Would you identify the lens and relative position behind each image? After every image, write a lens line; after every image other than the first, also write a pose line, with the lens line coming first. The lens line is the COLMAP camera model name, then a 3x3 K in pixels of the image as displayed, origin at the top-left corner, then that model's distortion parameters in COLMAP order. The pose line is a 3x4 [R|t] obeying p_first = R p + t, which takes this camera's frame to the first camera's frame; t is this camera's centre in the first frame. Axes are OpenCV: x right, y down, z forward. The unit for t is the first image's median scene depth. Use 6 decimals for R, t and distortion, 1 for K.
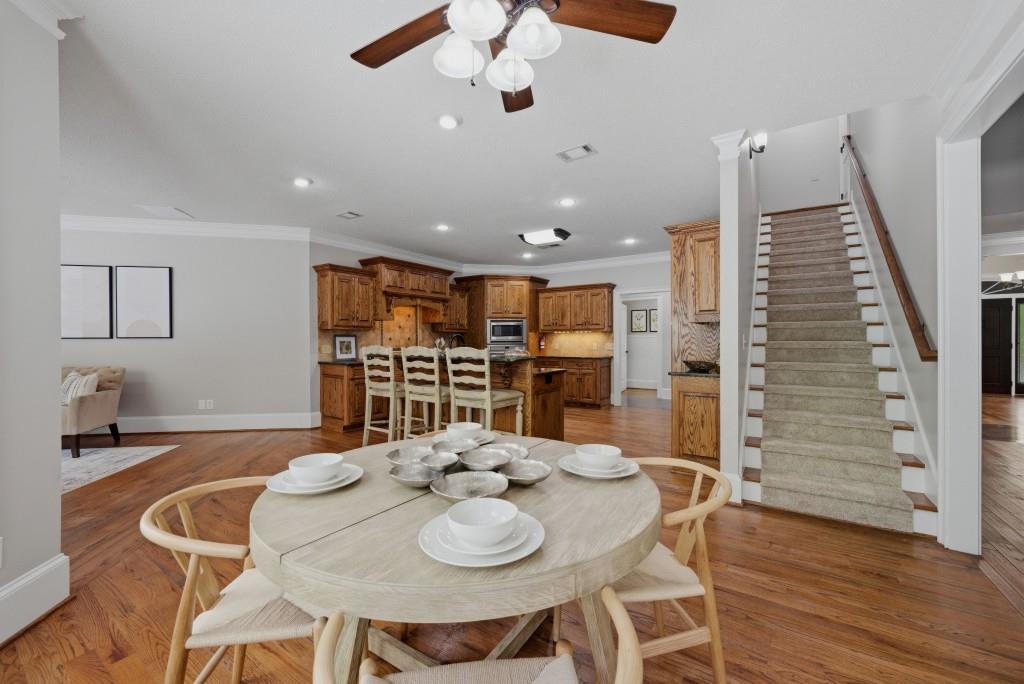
lens RADIAL K [[413.0, 0, 501.1], [0, 413.0, 341.4], [0, 0, 1]] dist [-0.013130, 0.000359]
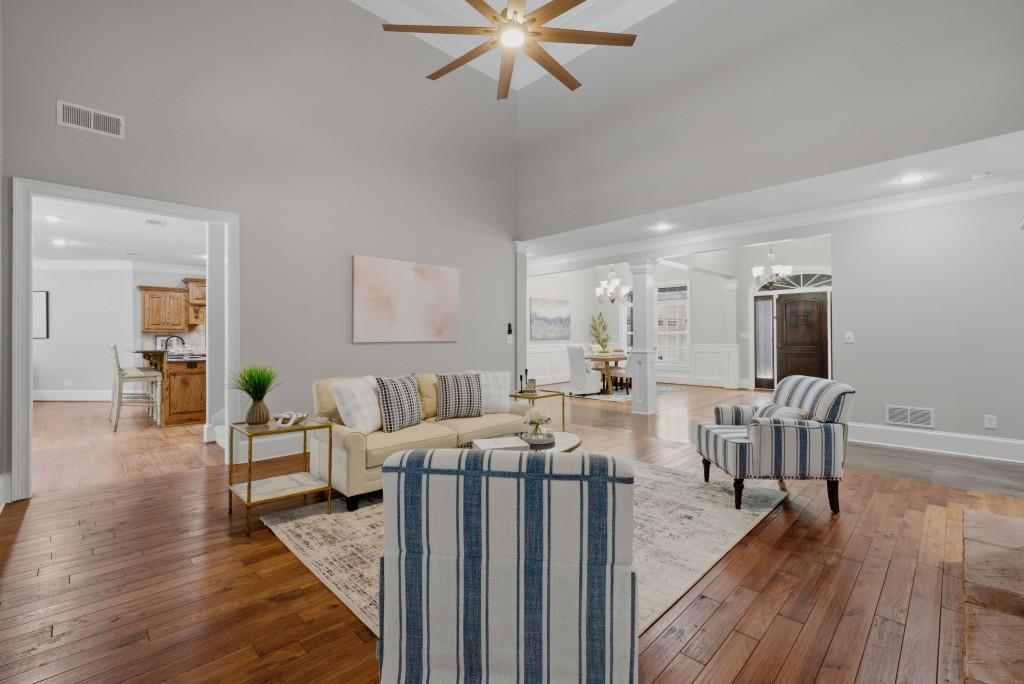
lens RADIAL K [[438.4, 0, 521.7], [0, 438.4, 337.8], [0, 0, 1]] dist [-0.000459, -0.000031]
pose [[0.978952, -0.003473, -0.204062, 1.168957], [0.002581, 0.999986, -0.004639, 0.002992], [0.204075, 0.004014, 0.978947, -0.212508]]
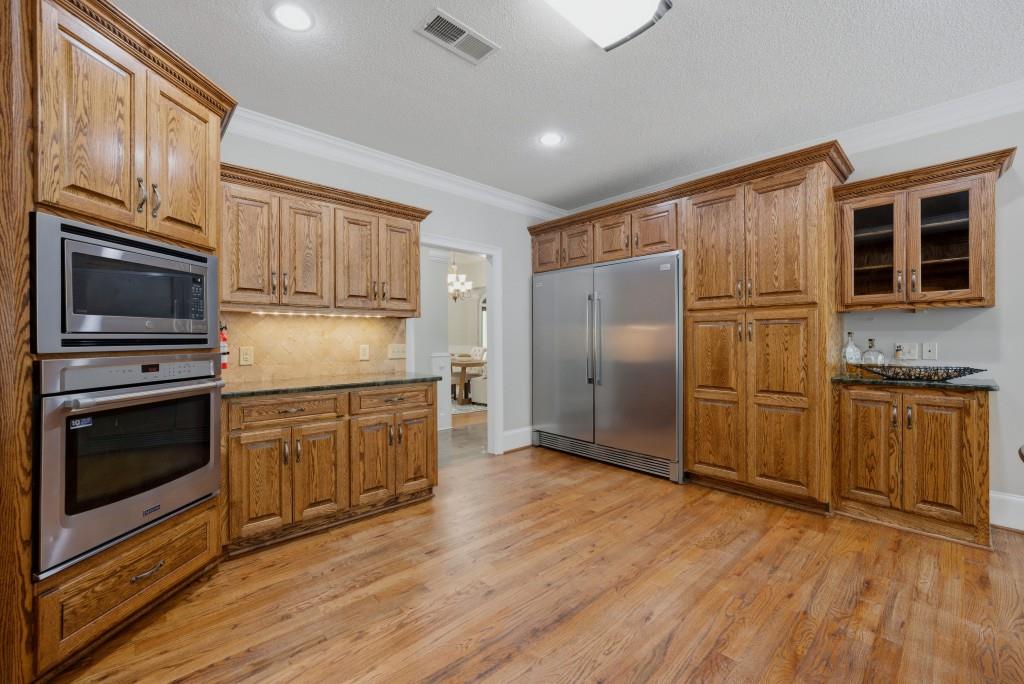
lens RADIAL K [[413.0, 0, 511.3], [0, 413.0, 339.1], [0, 0, 1]] dist [-0.013130, 0.000359]
pose [[0.235528, 0.002085, 0.971865, -0.199315], [0.002863, 0.999992, -0.002839, 0.001020], [-0.971863, 0.003451, 0.235520, 1.019808]]
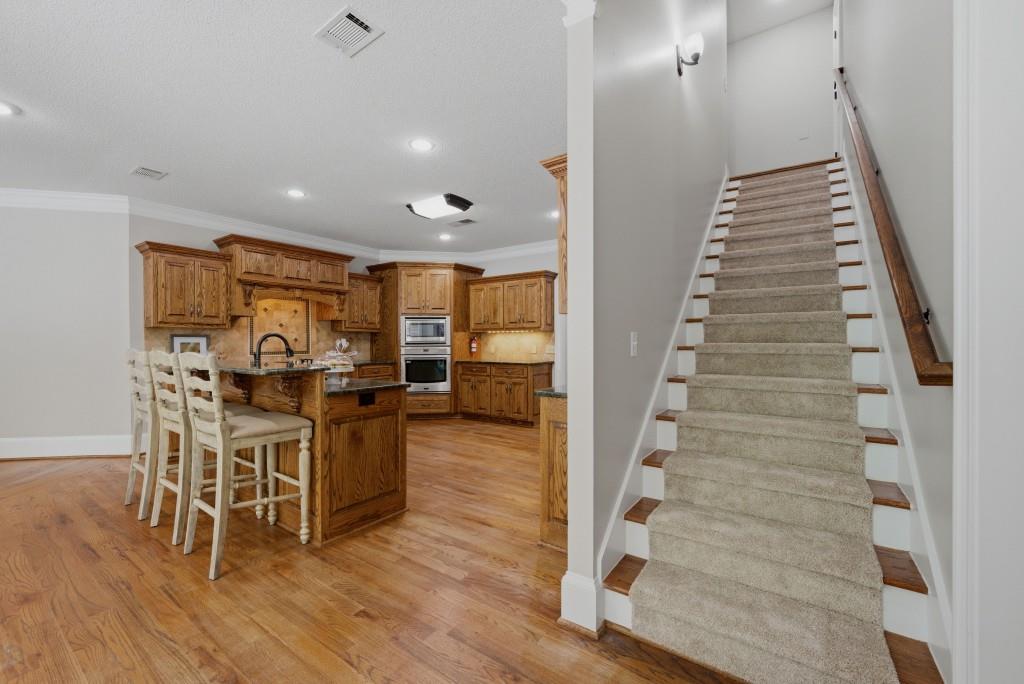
lens RADIAL K [[413.0, 0, 512.8], [0, 413.0, 344.4], [0, 0, 1]] dist [-0.013130, 0.000359]
pose [[0.999842, 0.000594, -0.017743, 0.269921], [-0.000537, 0.999995, 0.003219, 0.000045], [0.017745, -0.003209, 0.999837, 0.245982]]
